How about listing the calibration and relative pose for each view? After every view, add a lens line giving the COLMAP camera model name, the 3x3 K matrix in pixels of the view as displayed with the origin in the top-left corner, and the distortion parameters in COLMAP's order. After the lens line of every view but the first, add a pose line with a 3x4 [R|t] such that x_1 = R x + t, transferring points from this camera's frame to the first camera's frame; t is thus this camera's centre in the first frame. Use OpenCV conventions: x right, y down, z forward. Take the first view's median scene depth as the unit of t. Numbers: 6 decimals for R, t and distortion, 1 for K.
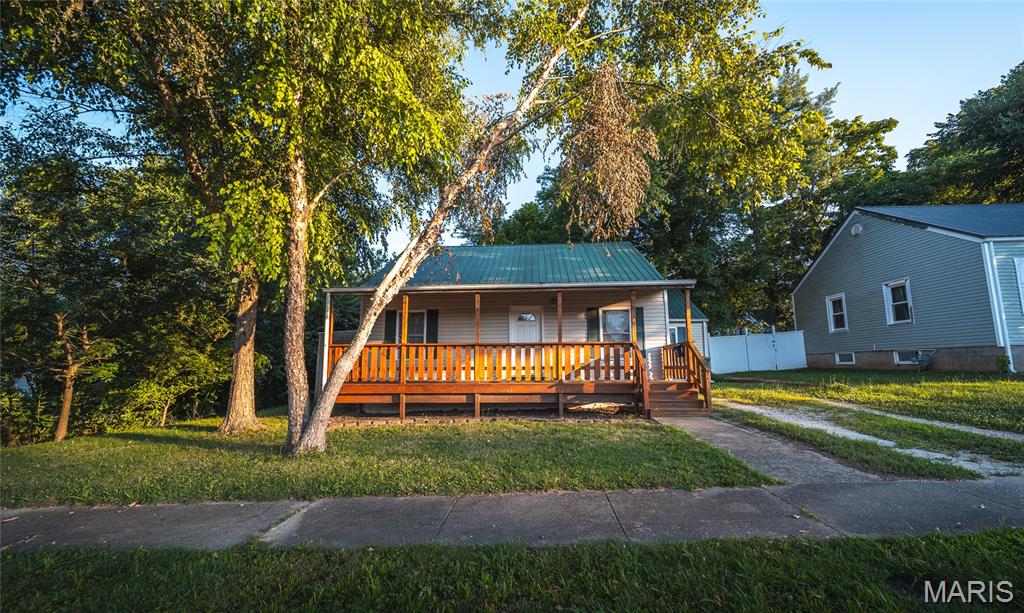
lens RADIAL K [[360.4, 0, 514.2], [0, 360.4, 310.7], [0, 0, 1]] dist [-0.002228, -0.000268]
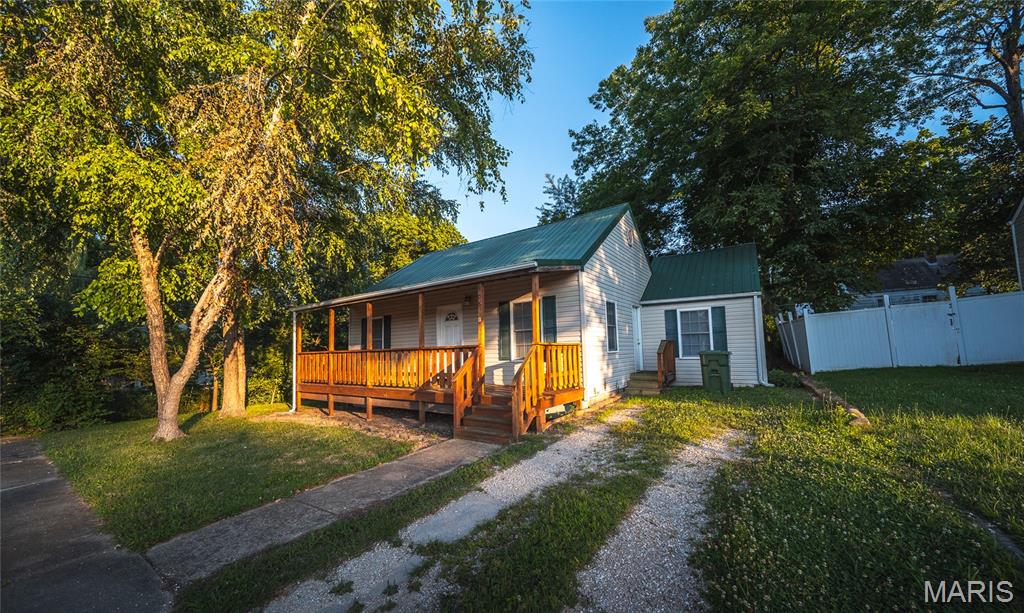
lens RADIAL K [[360.4, 0, 514.8], [0, 360.4, 316.1], [0, 0, 1]] dist [-0.002228, -0.000268]
pose [[0.854652, -0.068913, -0.514608, 0.688127], [0.100876, 0.994305, 0.034383, -0.000549], [0.509307, -0.081297, 0.856736, 0.271430]]
